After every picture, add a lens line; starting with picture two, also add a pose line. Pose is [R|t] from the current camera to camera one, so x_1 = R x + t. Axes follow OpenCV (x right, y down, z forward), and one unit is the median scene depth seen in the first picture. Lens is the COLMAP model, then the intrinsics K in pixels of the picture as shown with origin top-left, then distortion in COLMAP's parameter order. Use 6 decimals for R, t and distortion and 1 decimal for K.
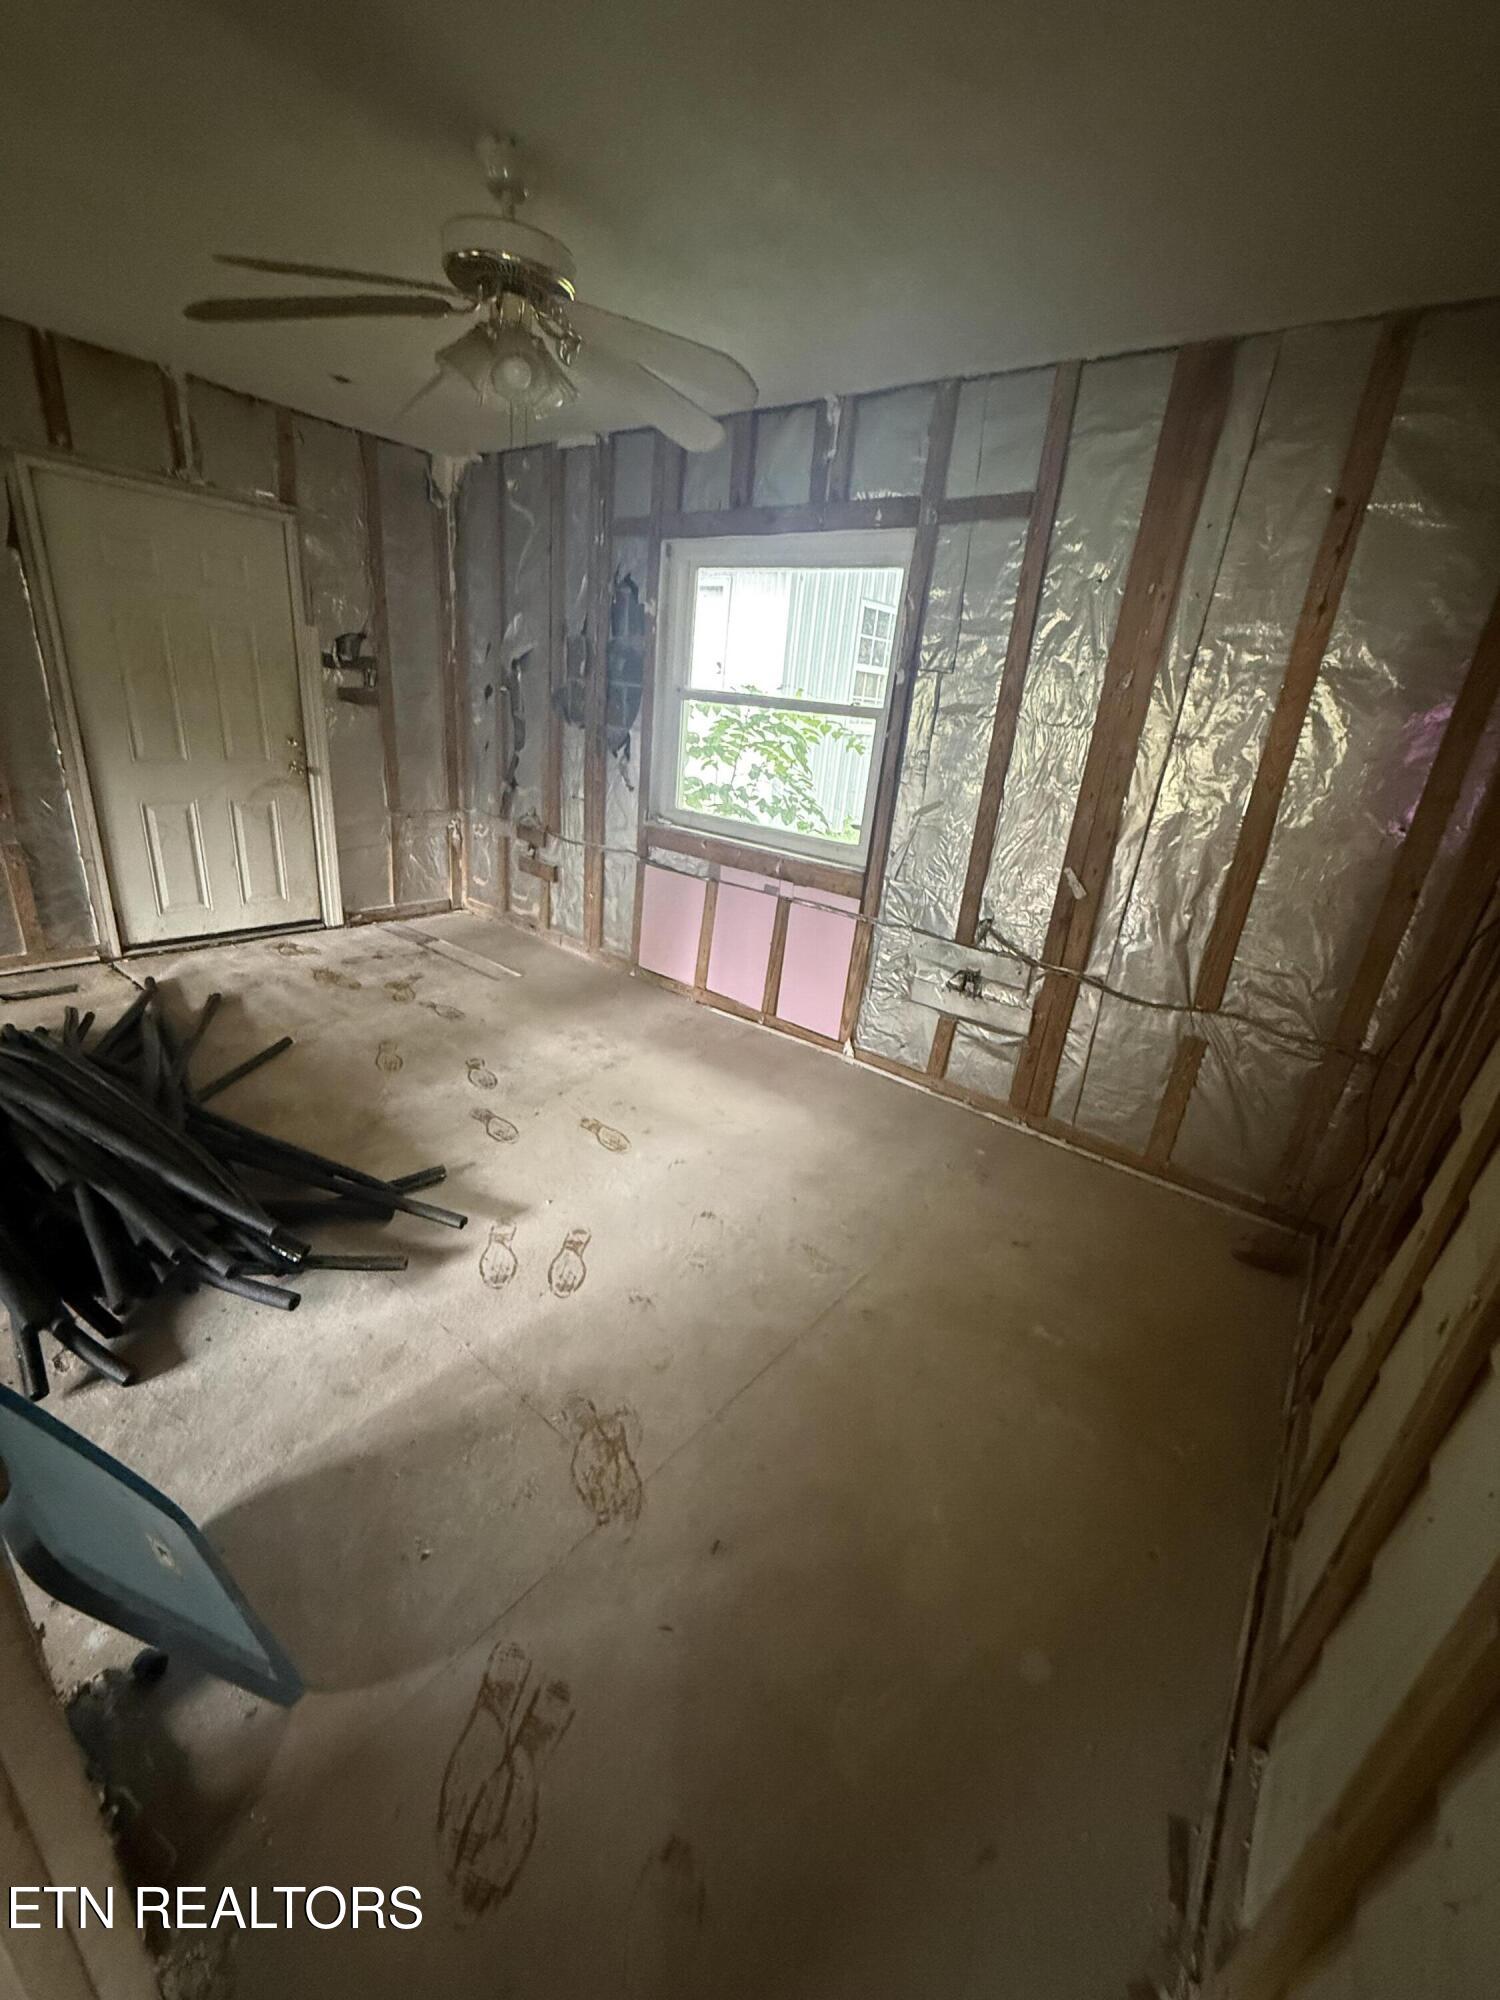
lens RADIAL K [[799.9, 0, 748.5], [0, 799.9, 1007.3], [0, 0, 1]] dist [0.003595, 0.000209]
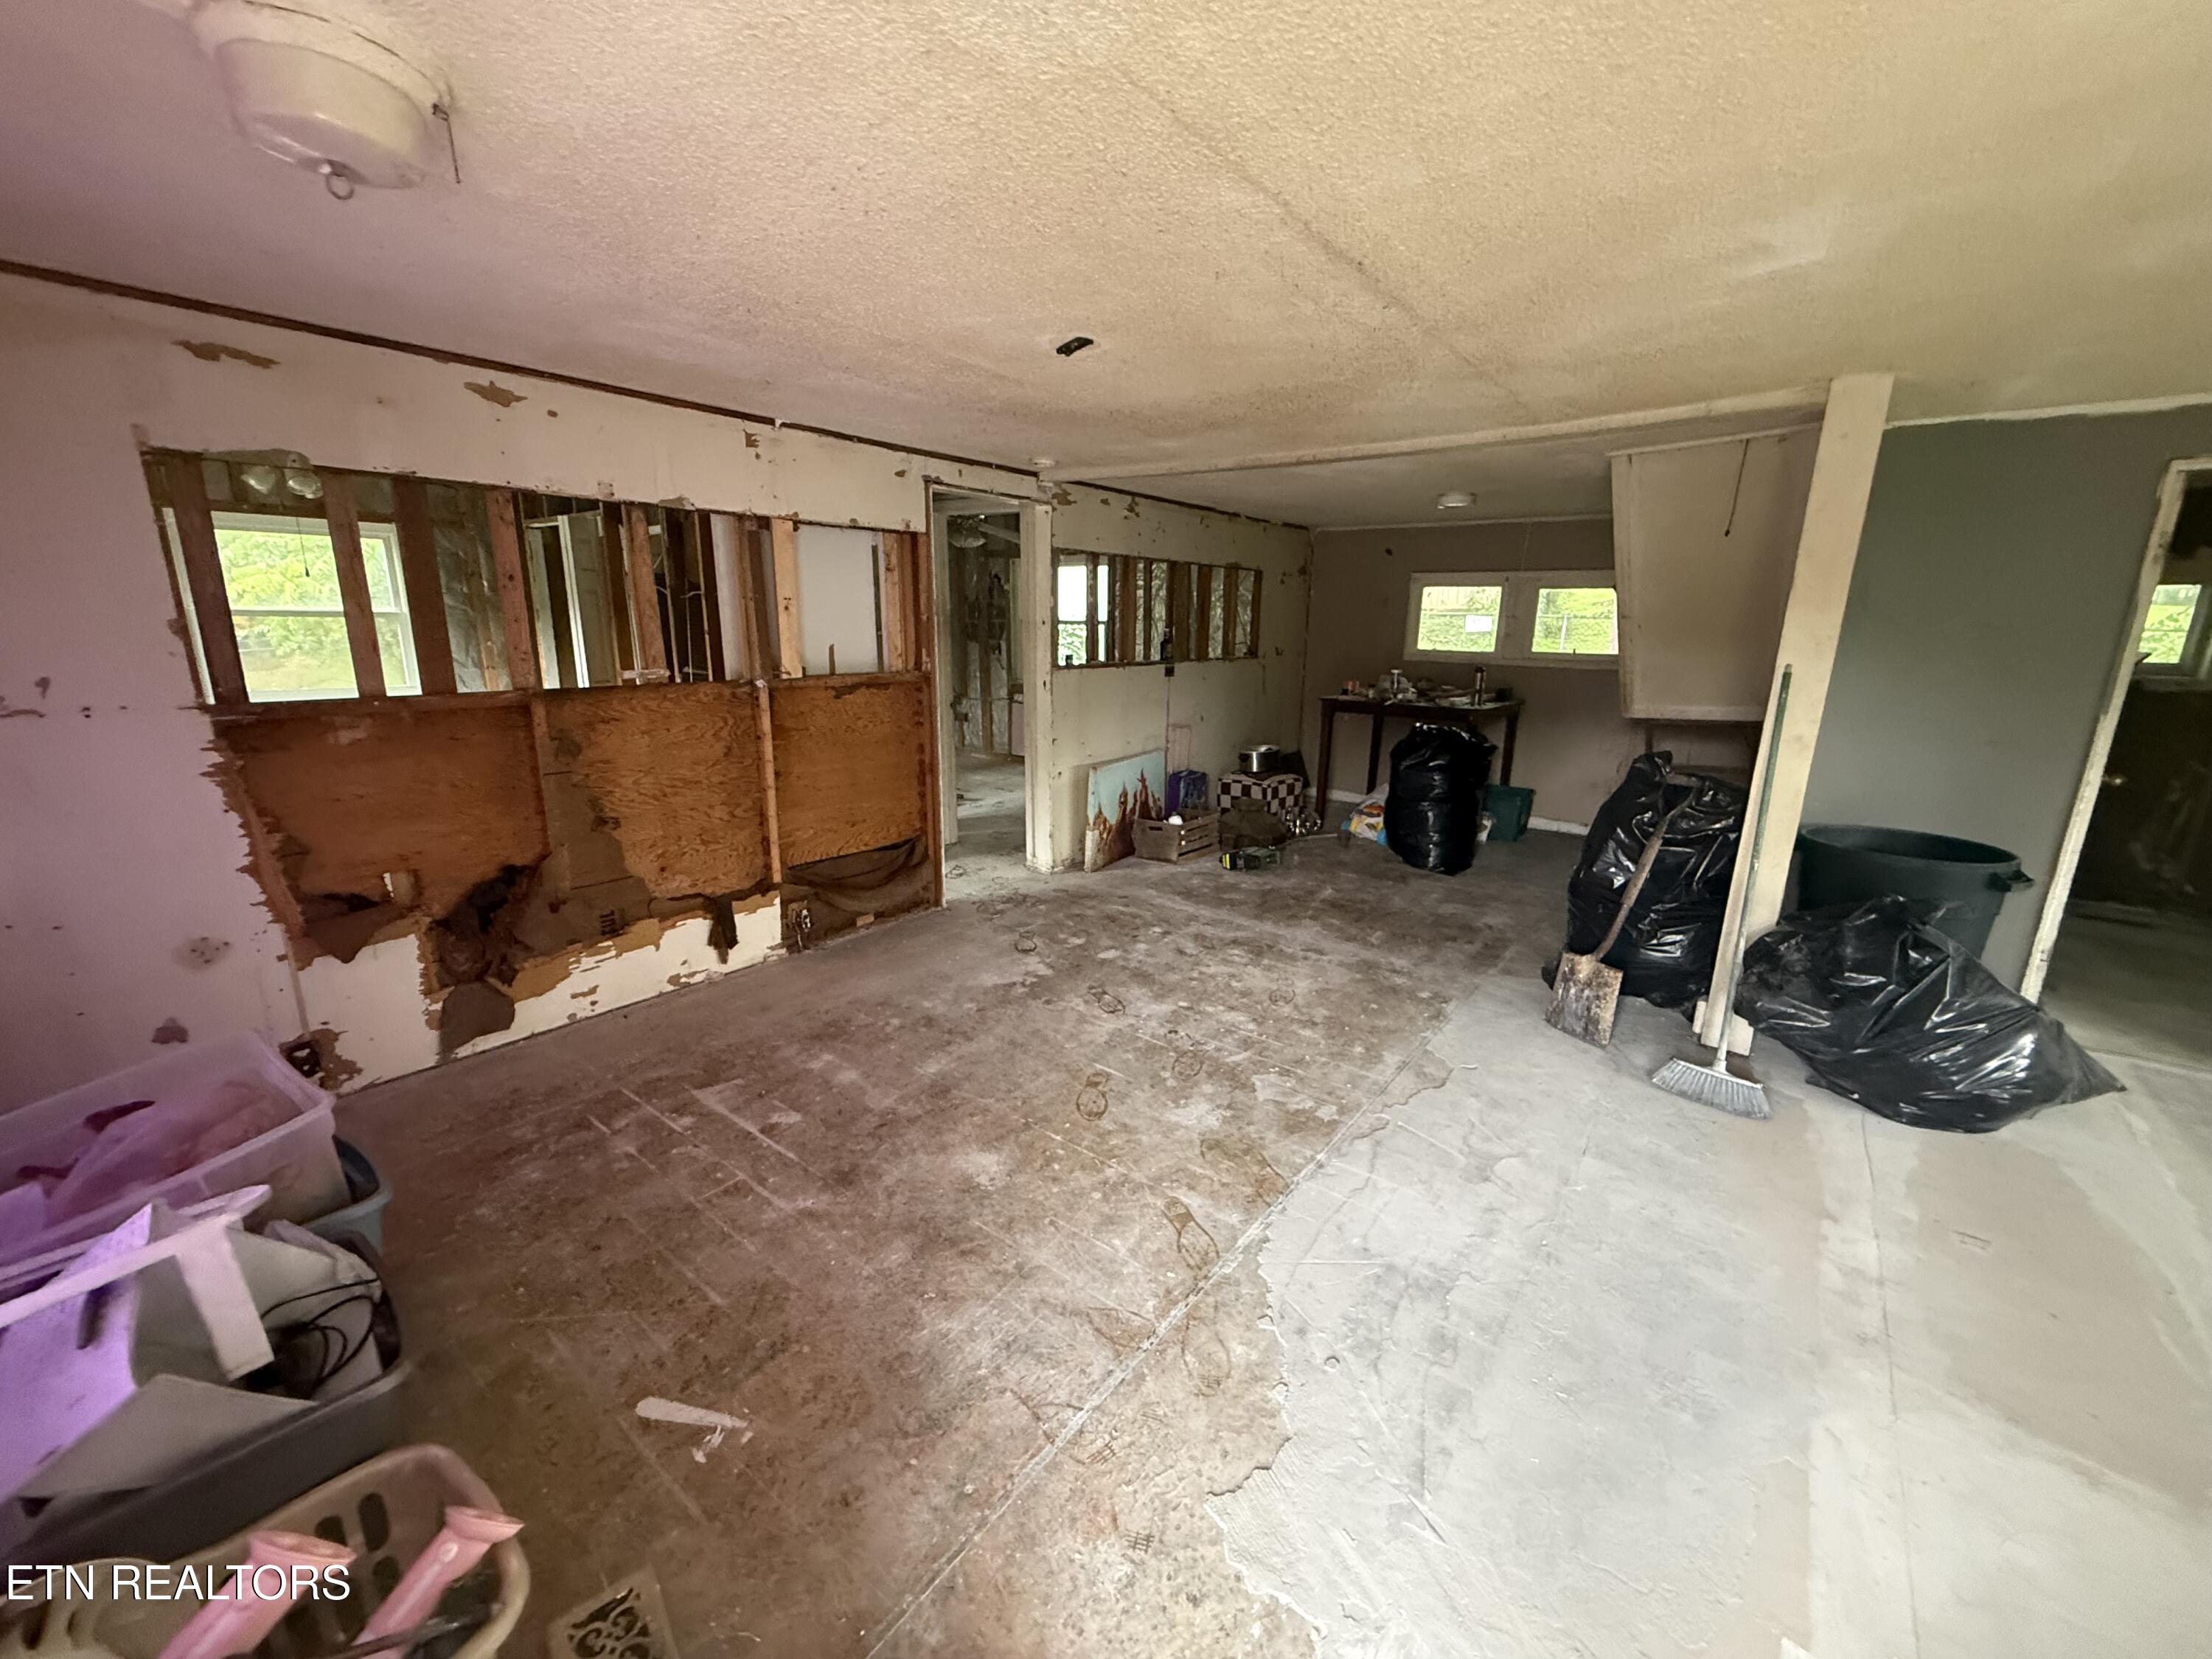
lens RADIAL K [[884.7, 0, 1105.2], [0, 884.7, 832.8], [0, 0, 1]] dist [0.003595, 0.000209]
pose [[0.996146, -0.085135, -0.021122, 0.128850], [0.081393, 0.986909, -0.139235, 0.485170], [0.032699, 0.136979, 0.990034, -1.197143]]
